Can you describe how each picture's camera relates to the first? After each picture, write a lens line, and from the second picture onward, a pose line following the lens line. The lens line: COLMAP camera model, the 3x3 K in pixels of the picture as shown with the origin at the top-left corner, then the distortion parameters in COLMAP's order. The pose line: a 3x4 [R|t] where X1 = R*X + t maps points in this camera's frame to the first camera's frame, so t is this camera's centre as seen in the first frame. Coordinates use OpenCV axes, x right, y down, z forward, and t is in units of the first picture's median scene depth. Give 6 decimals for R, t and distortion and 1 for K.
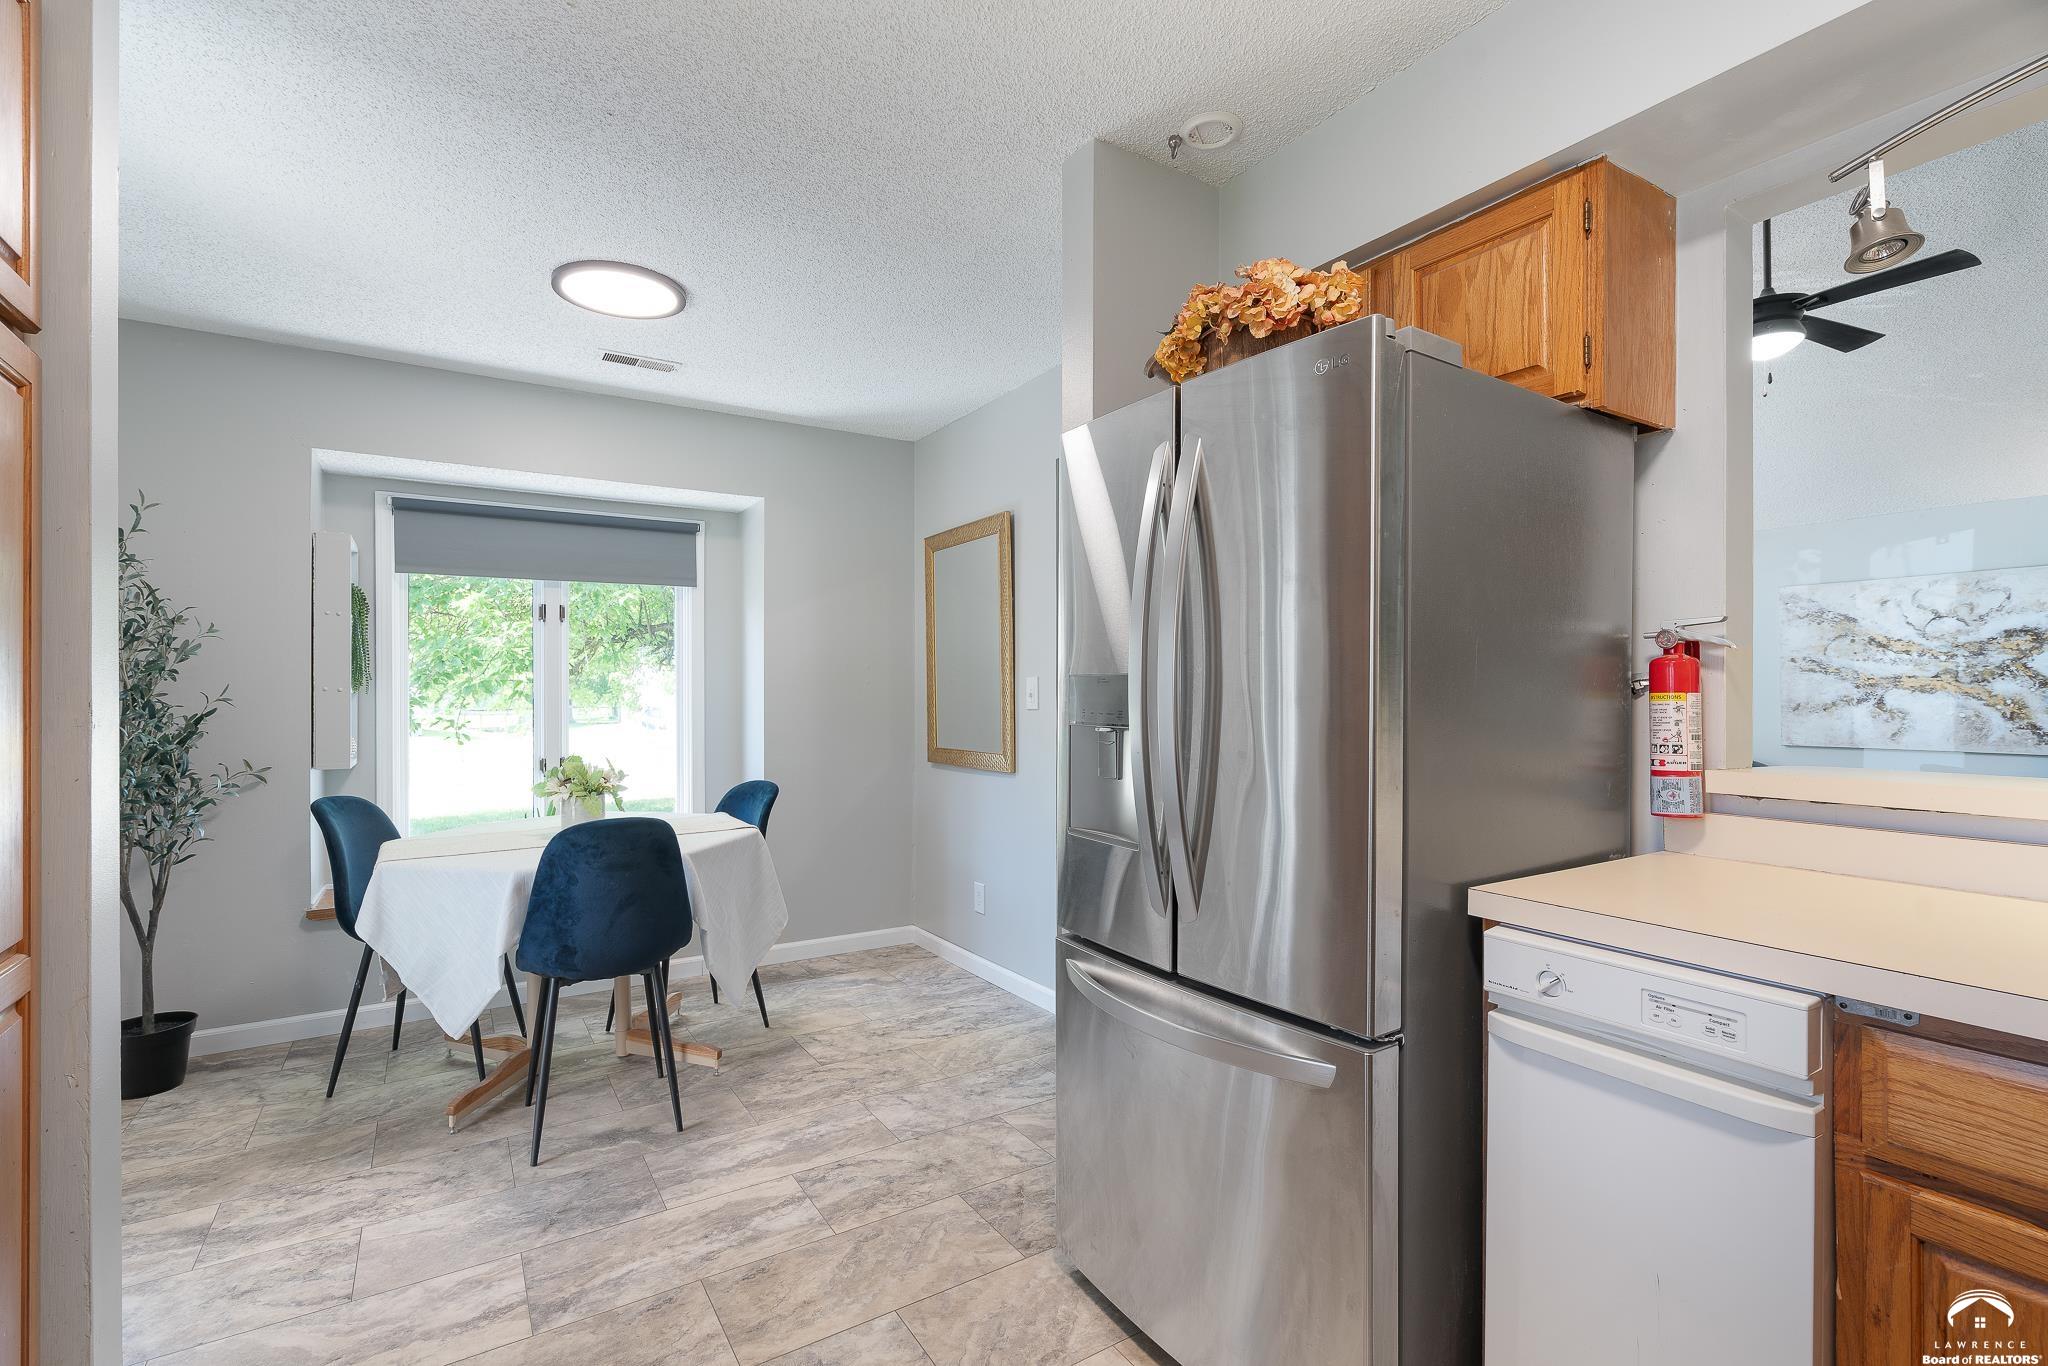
lens RADIAL K [[917.9, 0, 1009.8], [0, 917.9, 696.0], [0, 0, 1]] dist [-0.009064, 0.002657]
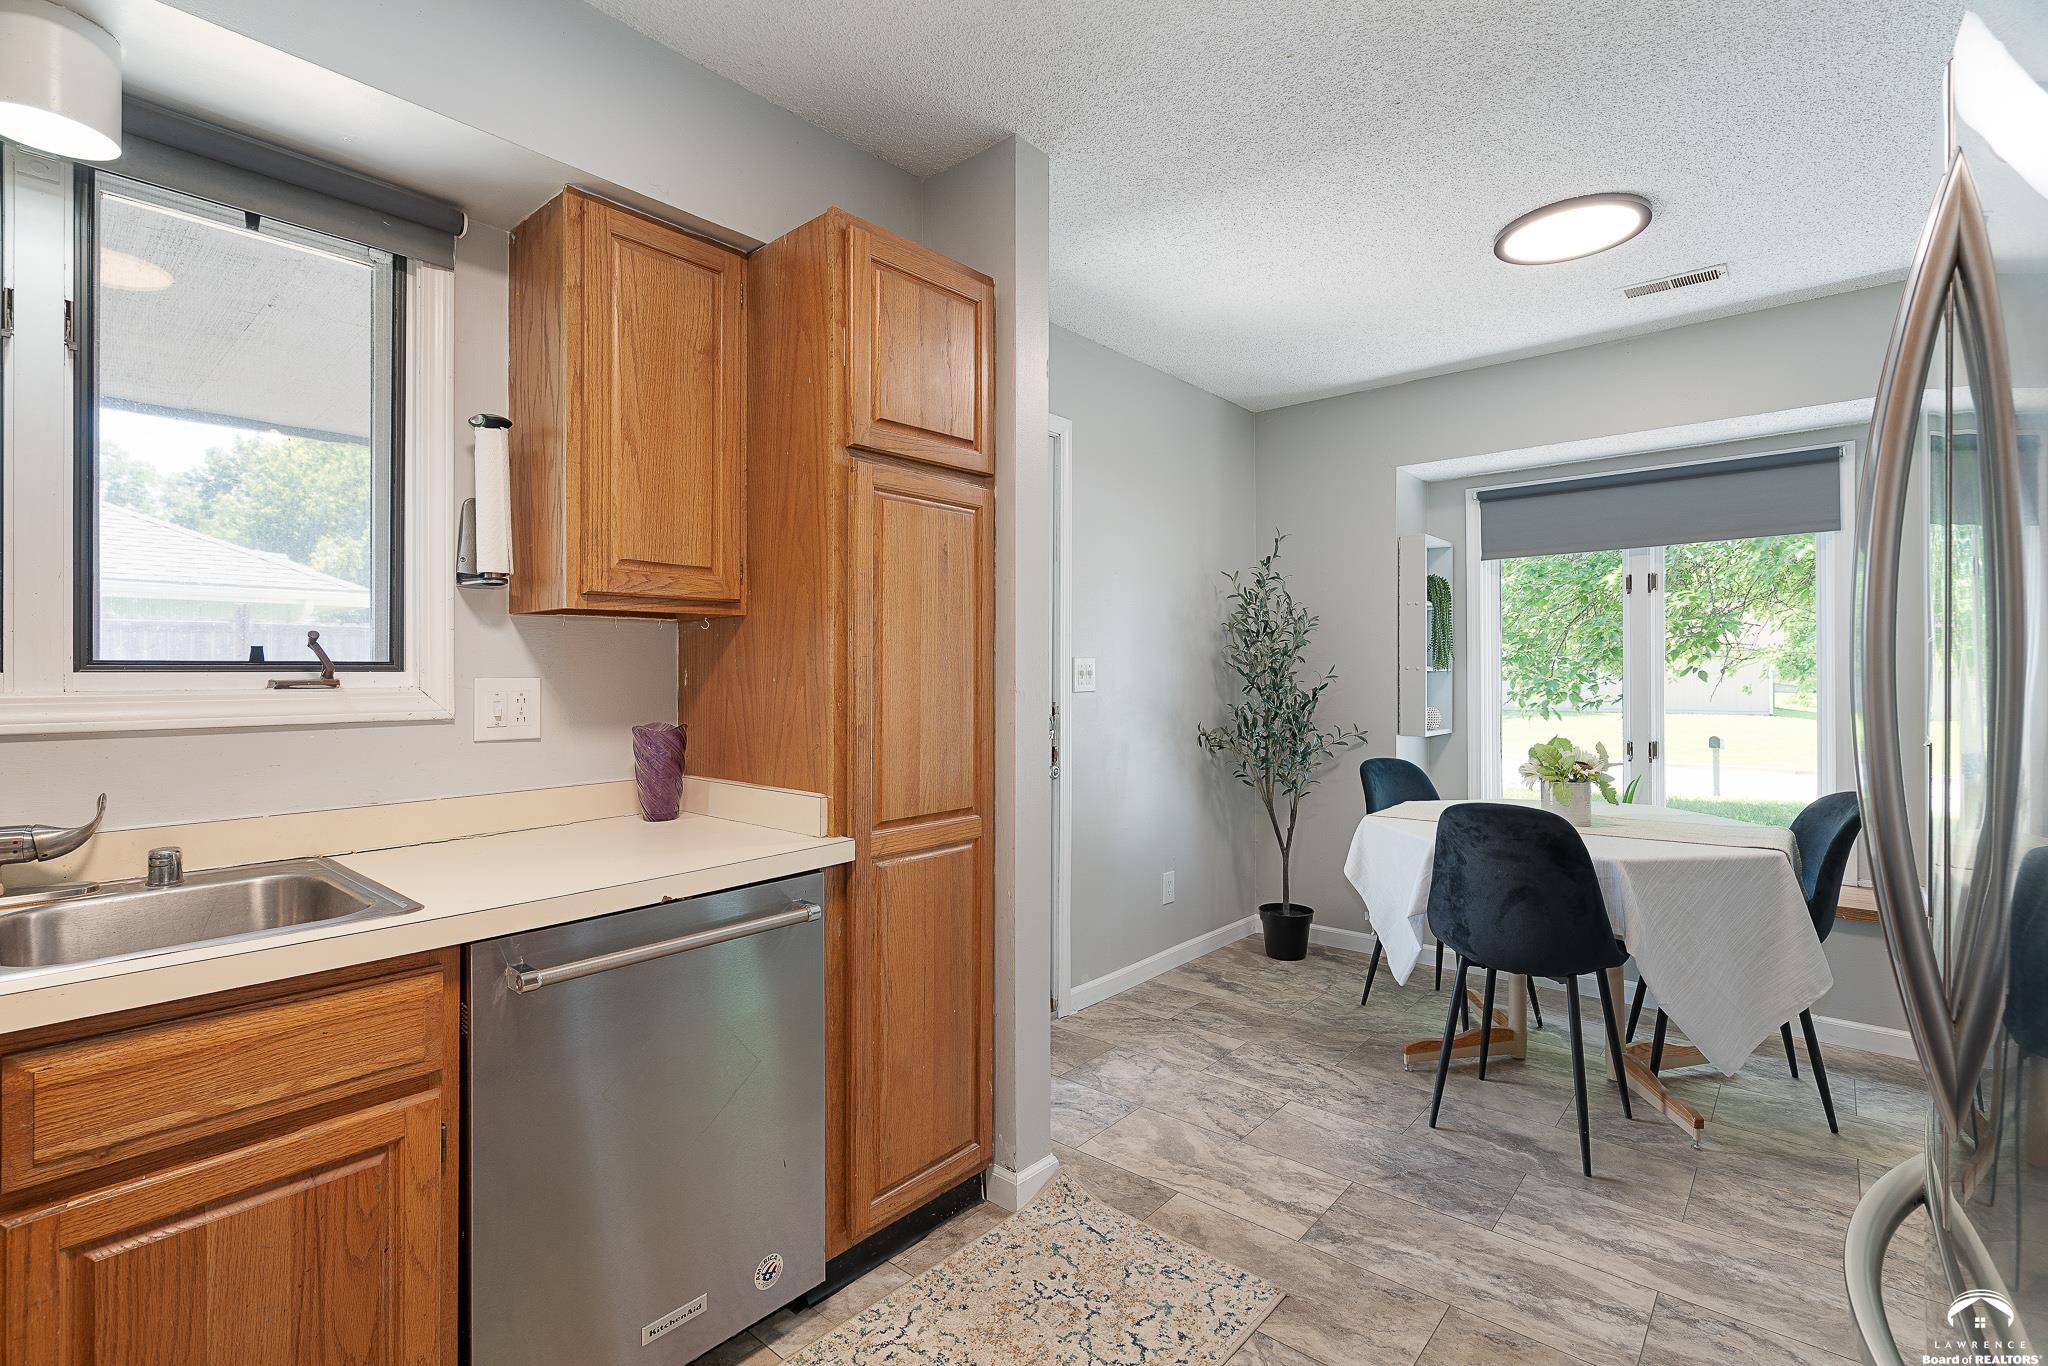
lens RADIAL K [[917.9, 0, 1021.1], [0, 917.9, 670.3], [0, 0, 1]] dist [-0.009064, 0.002657]
pose [[0.288313, -0.002350, -0.957533, 0.351886], [0.001343, 0.999997, -0.002050, -0.004269], [0.957535, -0.000695, 0.288315, 0.260182]]
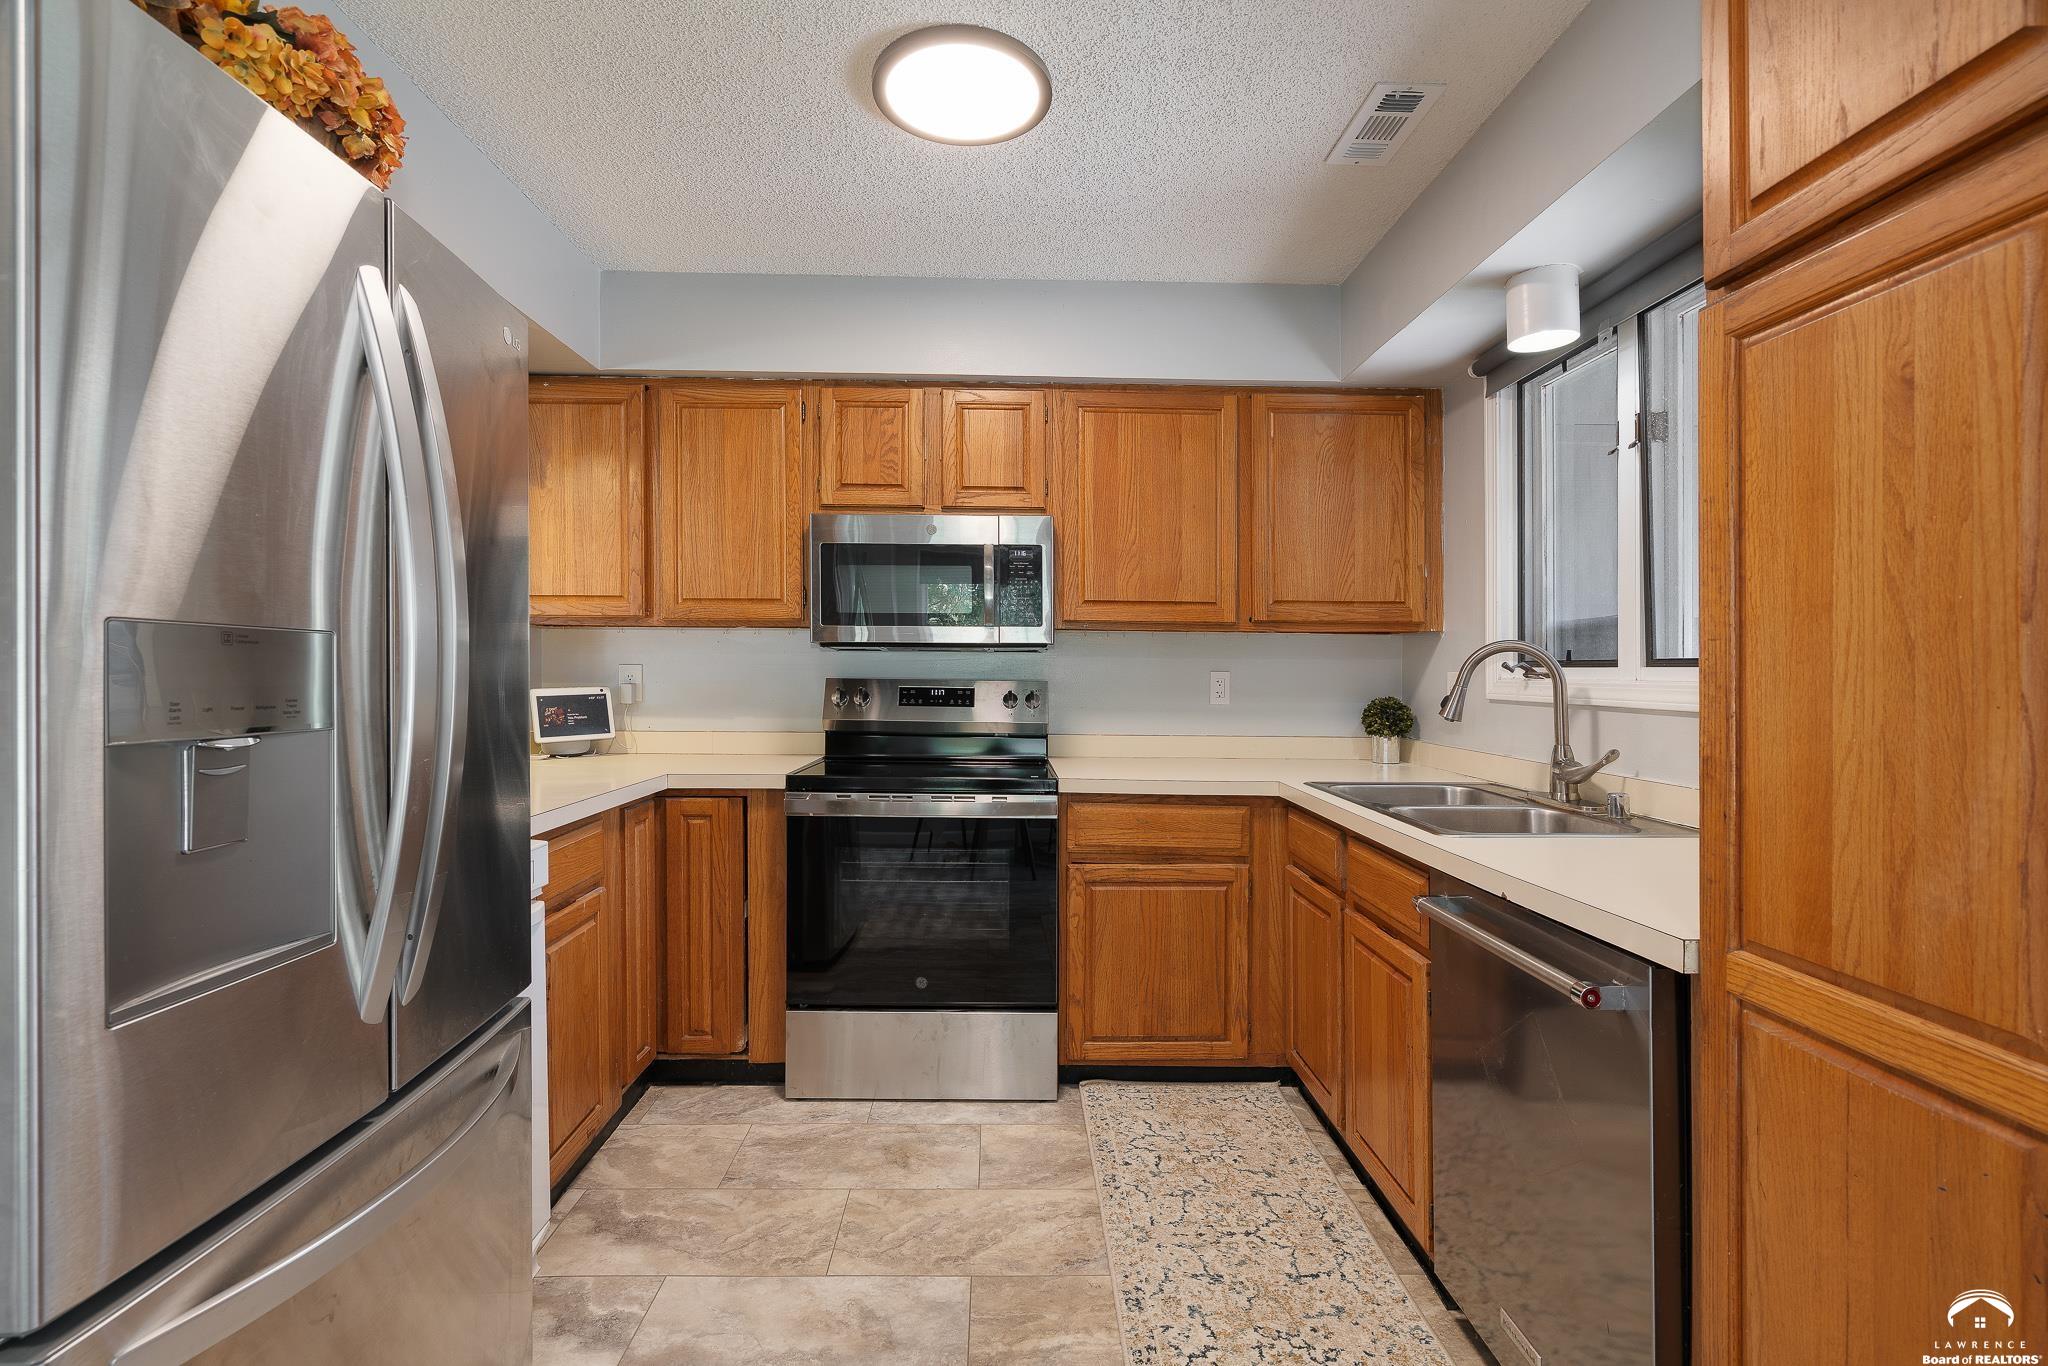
lens RADIAL K [[917.9, 0, 1013.5], [0, 917.9, 660.8], [0, 0, 1]] dist [-0.009064, 0.002657]
pose [[-0.859252, 0.002516, 0.511547, -0.371224], [-0.001246, 0.999975, -0.007010, -0.003563], [-0.511552, -0.006661, -0.859227, 0.929654]]
